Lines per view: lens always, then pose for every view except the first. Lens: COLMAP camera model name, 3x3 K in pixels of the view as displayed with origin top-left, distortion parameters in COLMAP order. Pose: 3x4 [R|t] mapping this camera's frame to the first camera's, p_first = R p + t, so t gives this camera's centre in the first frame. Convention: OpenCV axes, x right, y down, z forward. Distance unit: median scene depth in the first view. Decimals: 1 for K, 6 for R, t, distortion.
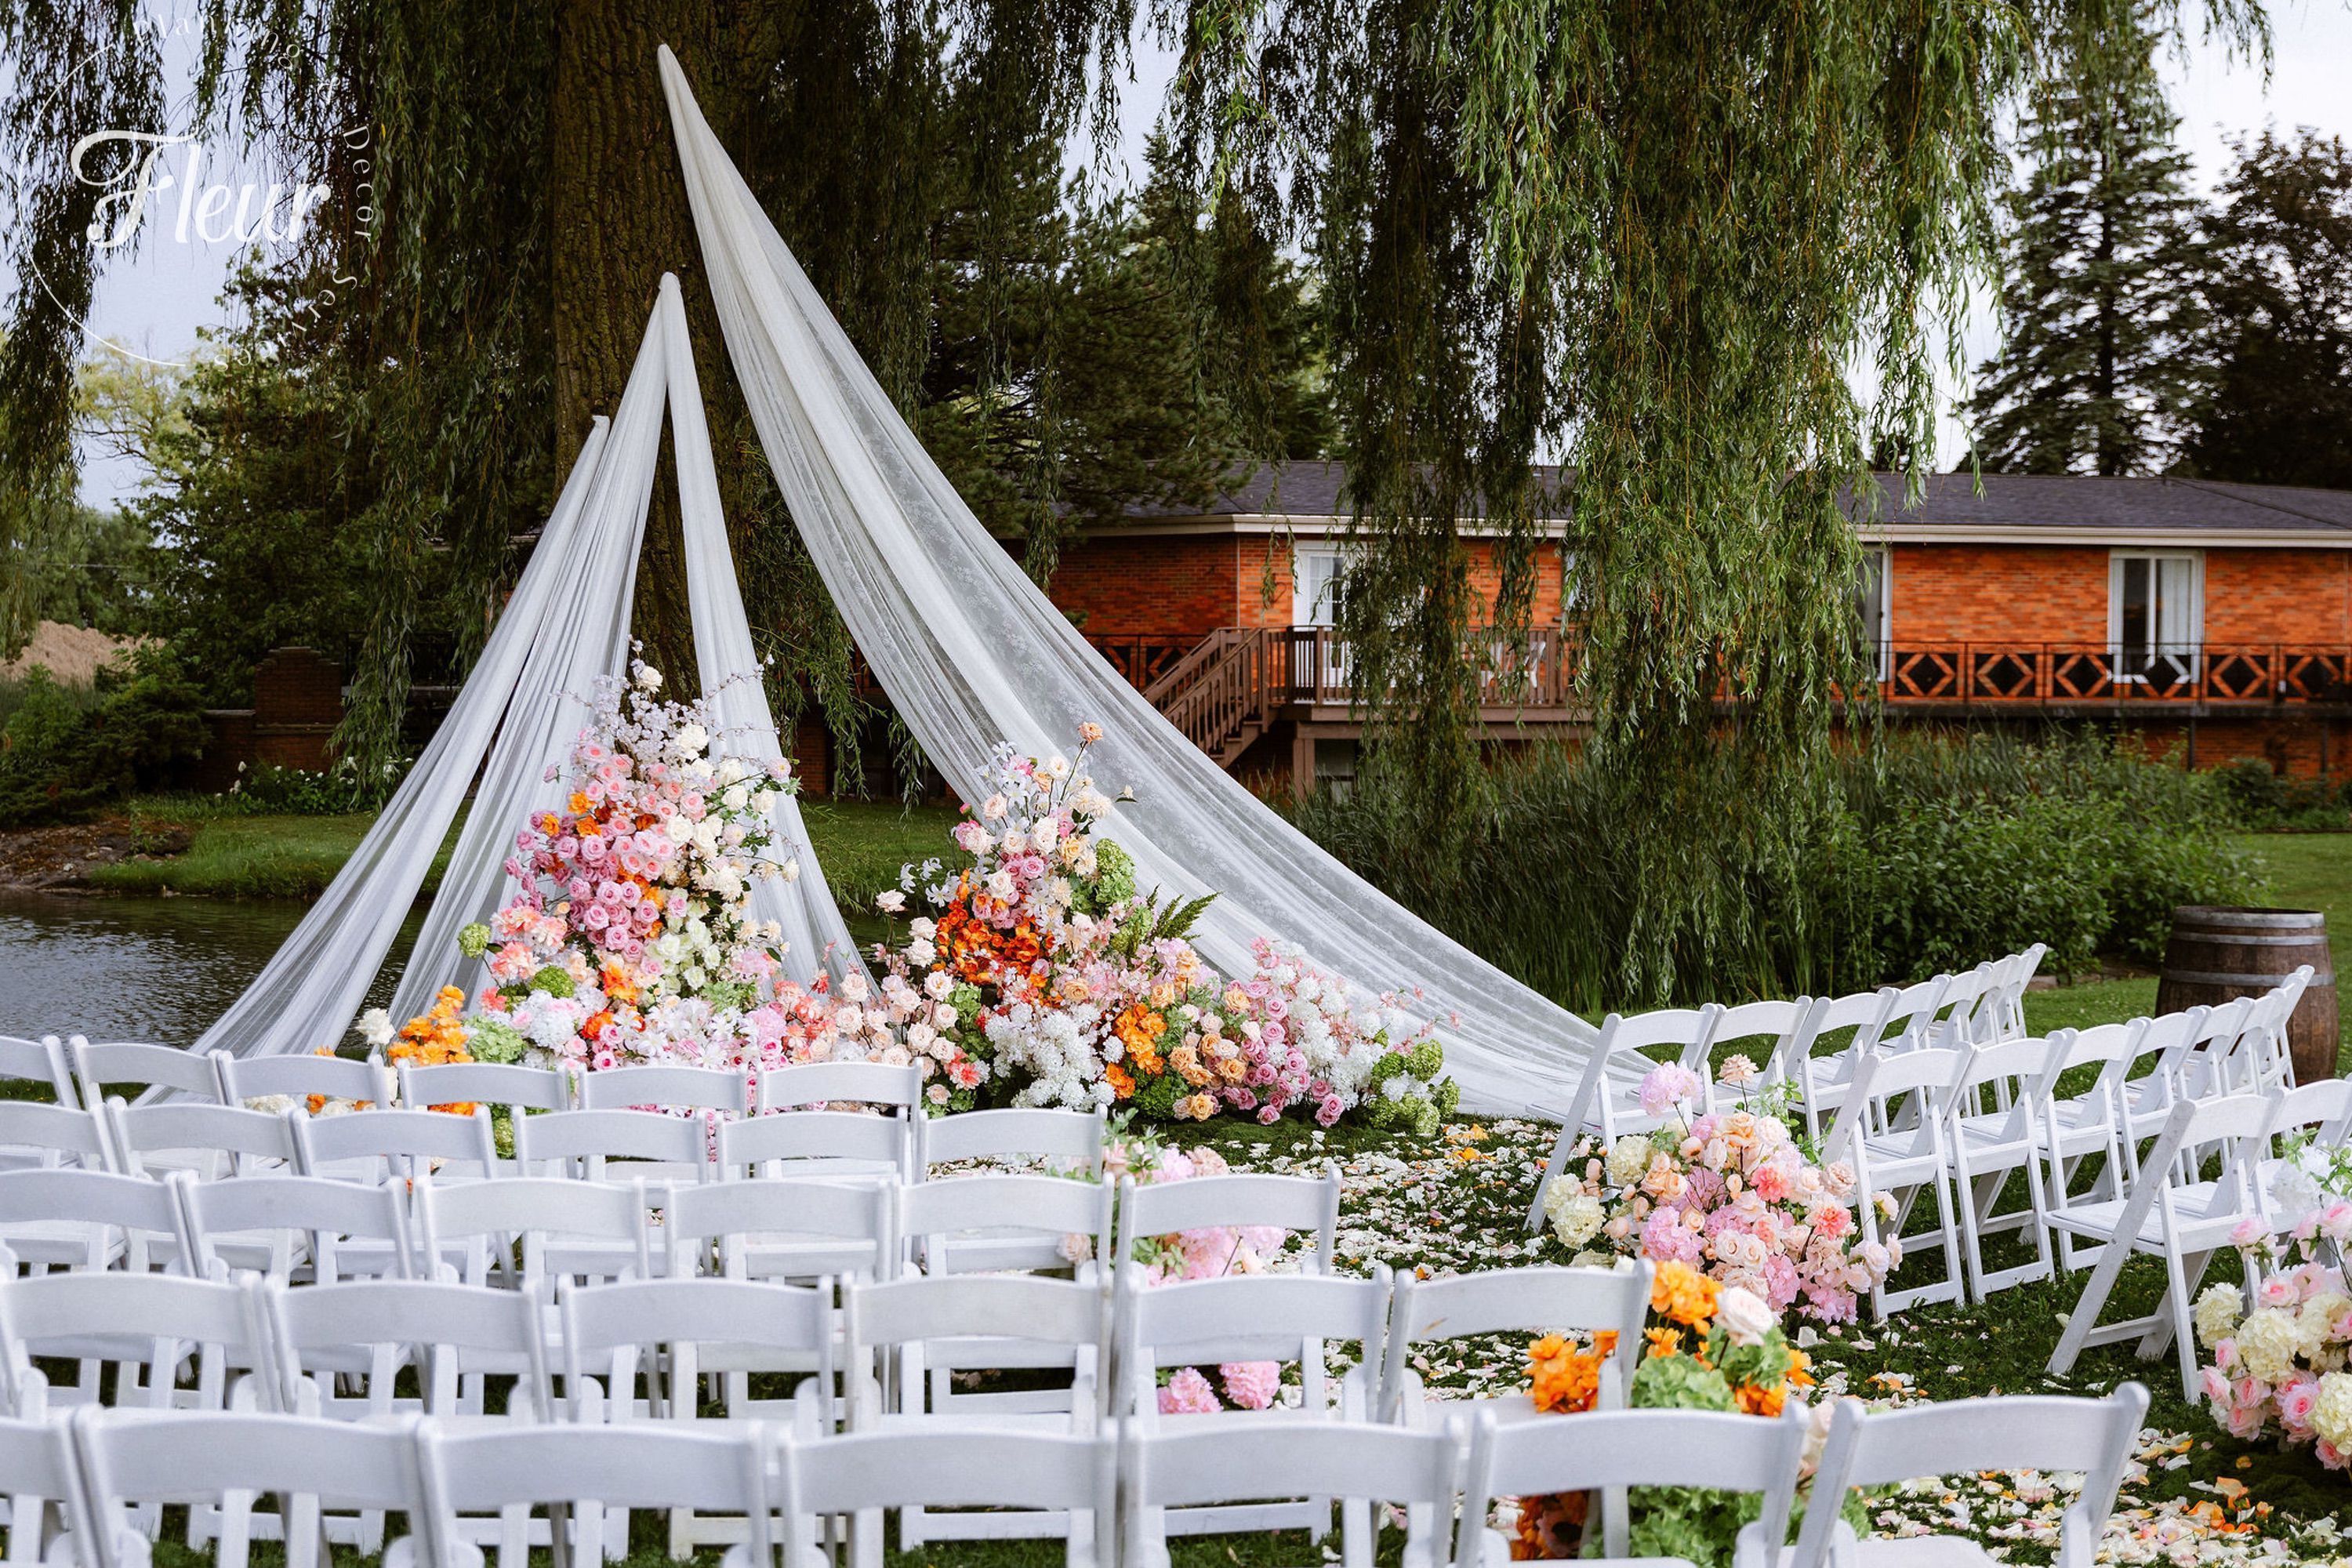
lens RADIAL K [[2975.4, 0, 1176.0], [0, 2975.4, 784.0], [0, 0, 1]] dist [0.009873, -0.072116]
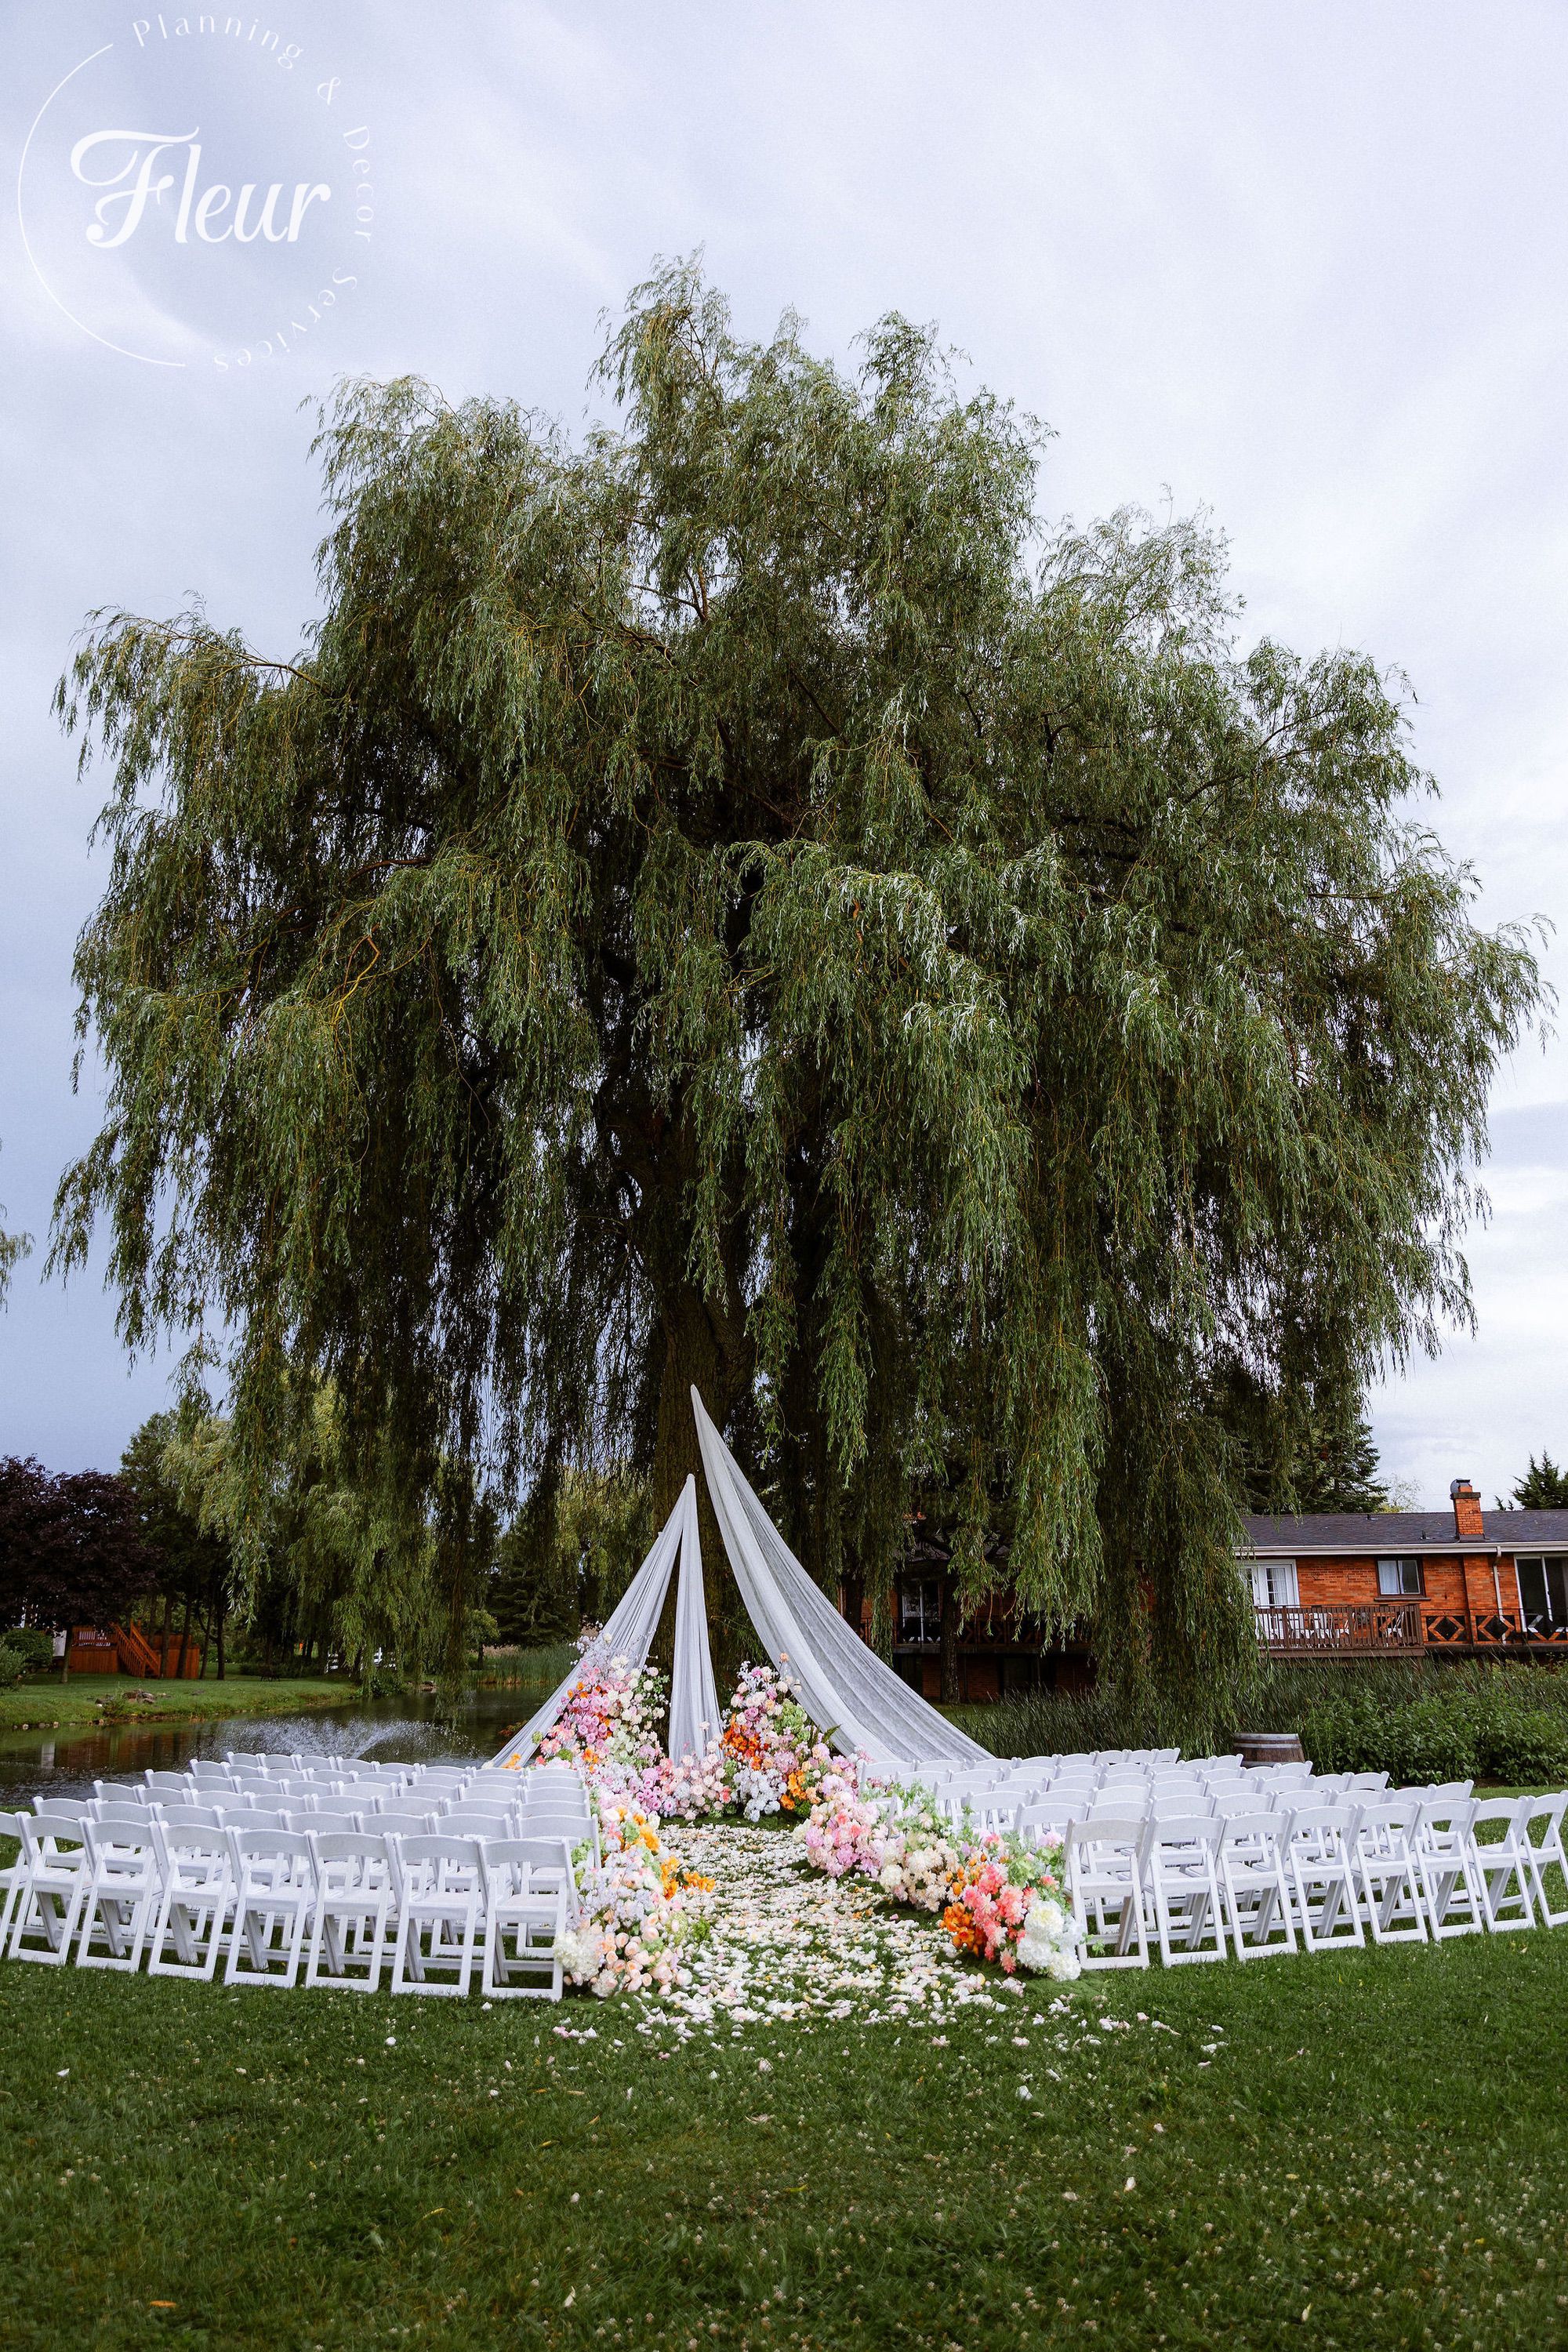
lens RADIAL K [[1650.5, 0, 773.7], [0, 1650.5, 1172.9], [0, 0, 1]] dist [-0.009880, -0.008340]
pose [[0.940889, -0.104473, -0.322202, 0.469482], [0.000489, 0.951663, -0.307145, 0.021795], [0.338716, 0.288831, 0.895460, -0.395648]]
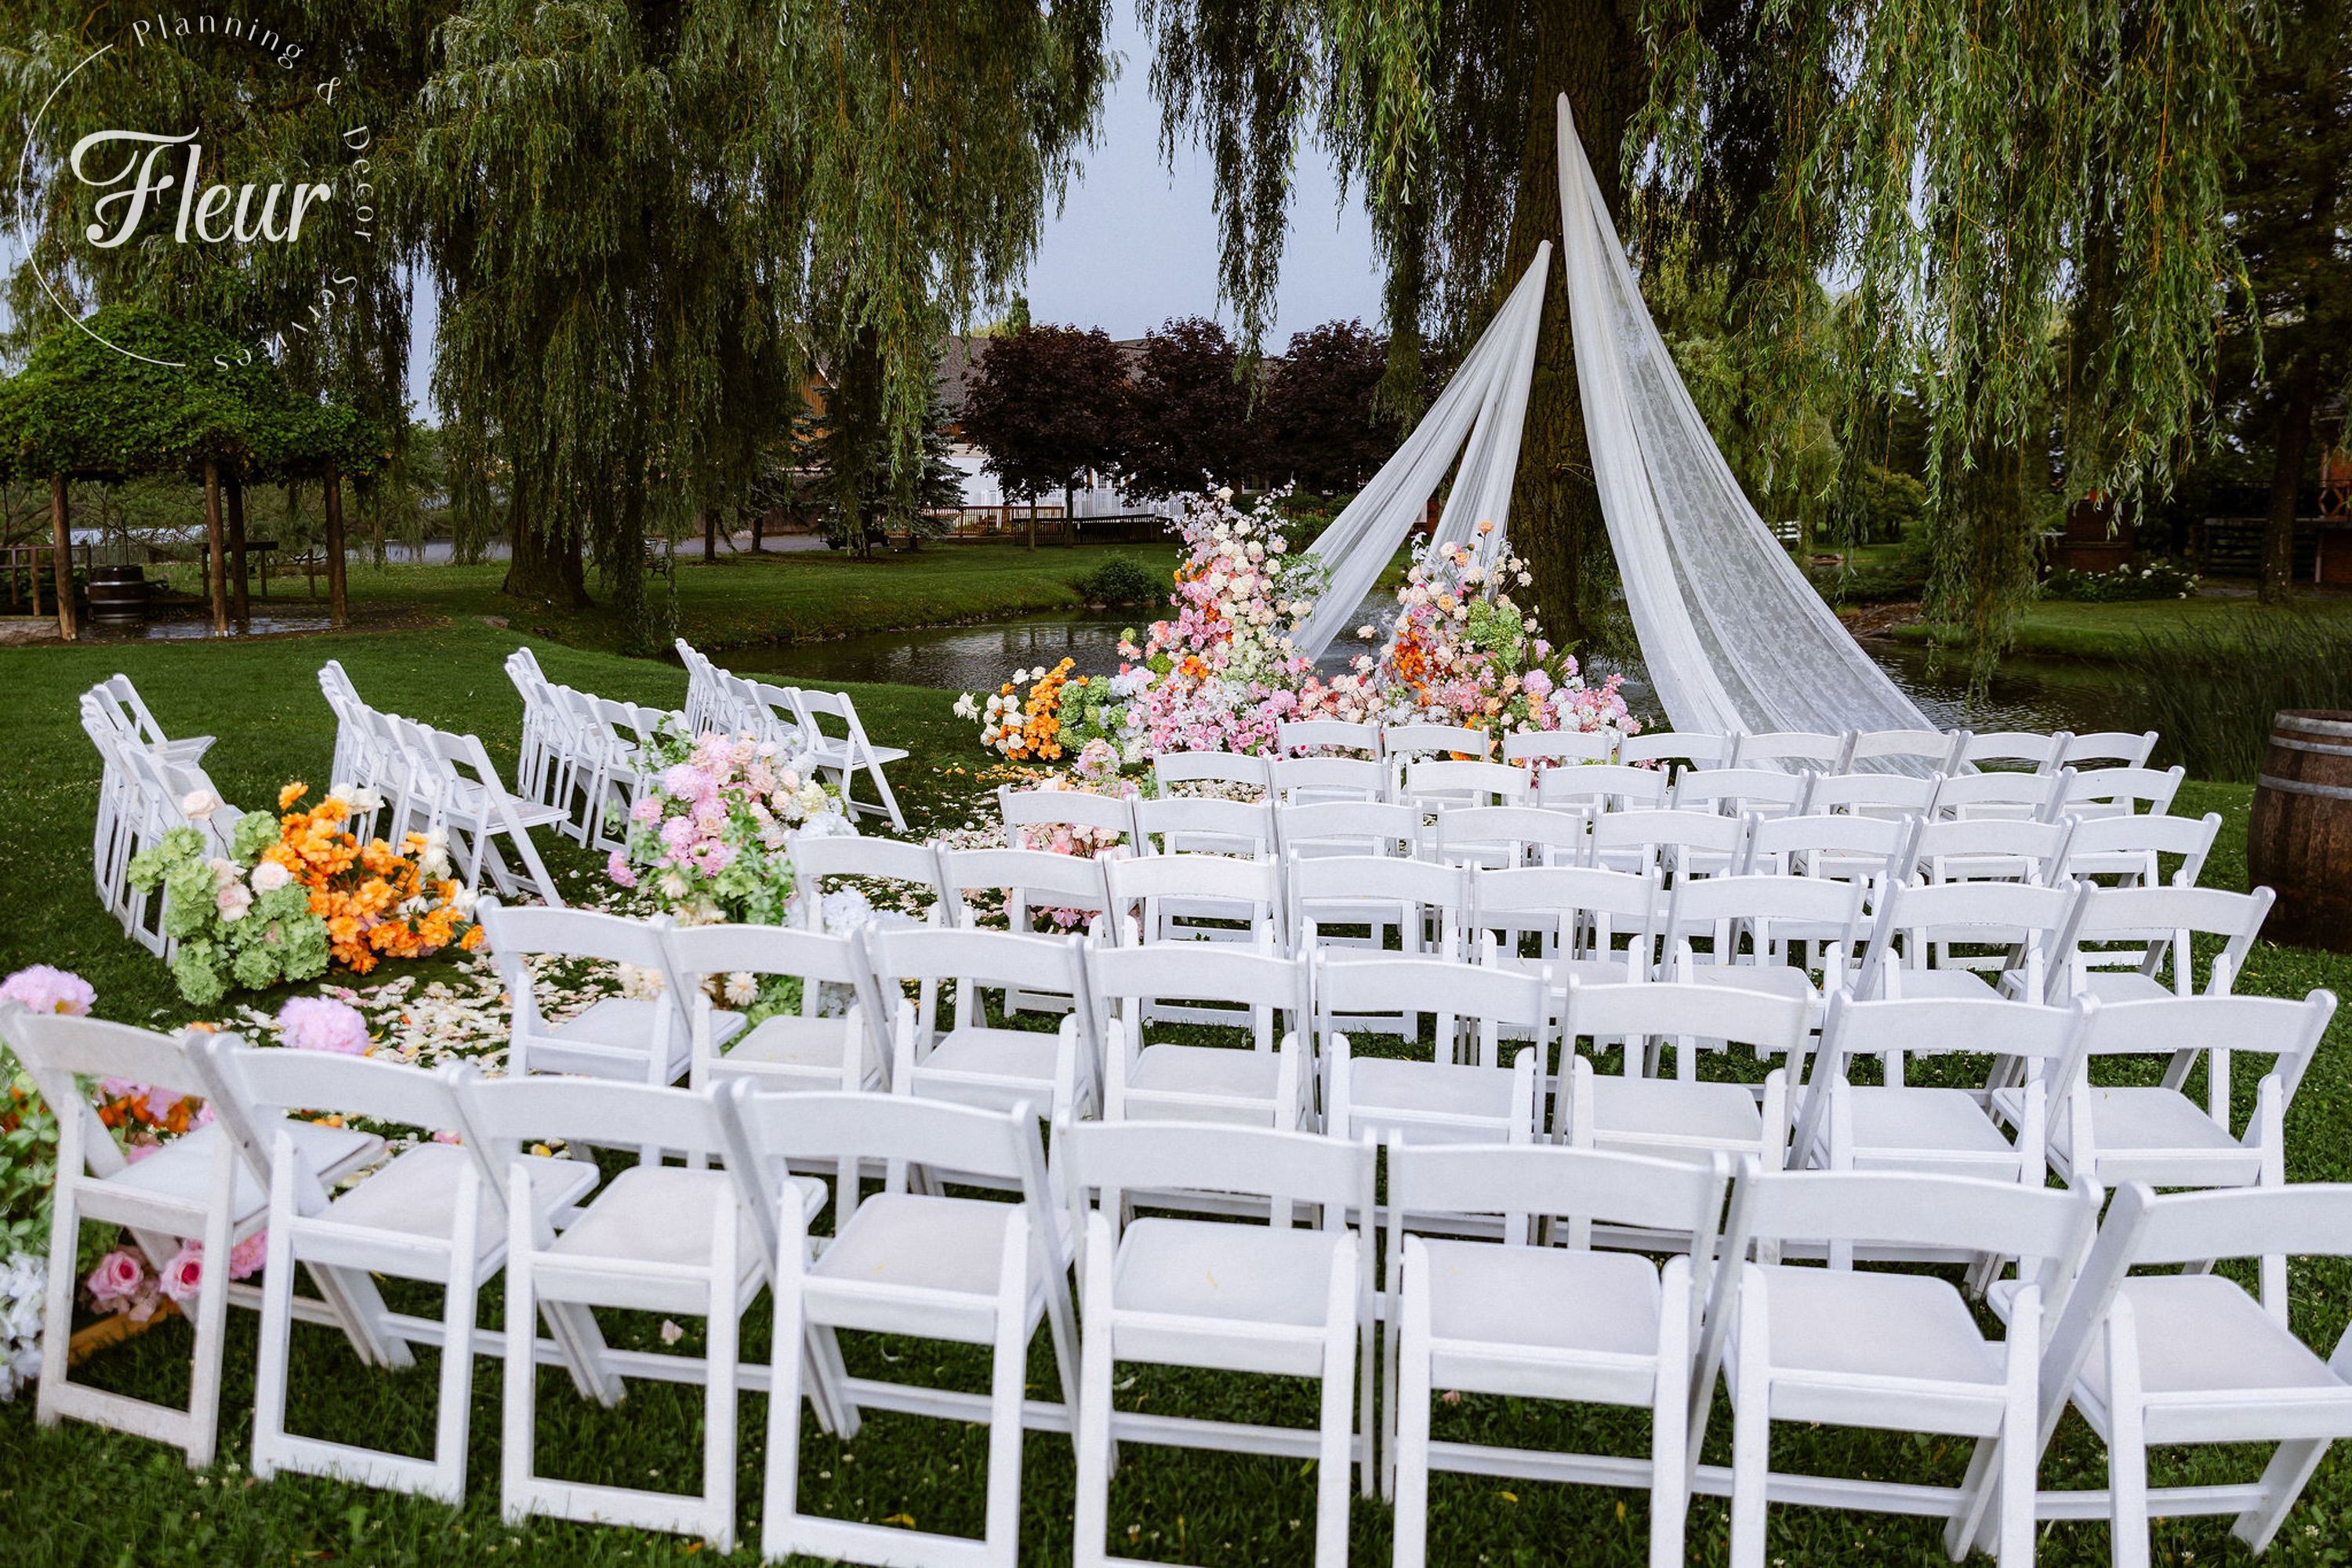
lens RADIAL K [[1743.0, 0, 1173.9], [0, 1743.0, 688.1], [0, 0, 1]] dist [-0.001299, 0.000412]
pose [[0.556945, 0.075961, -0.827068, 0.629390], [-0.024625, 0.996881, 0.074975, 0.001991], [0.830184, -0.021391, 0.557079, 0.385673]]
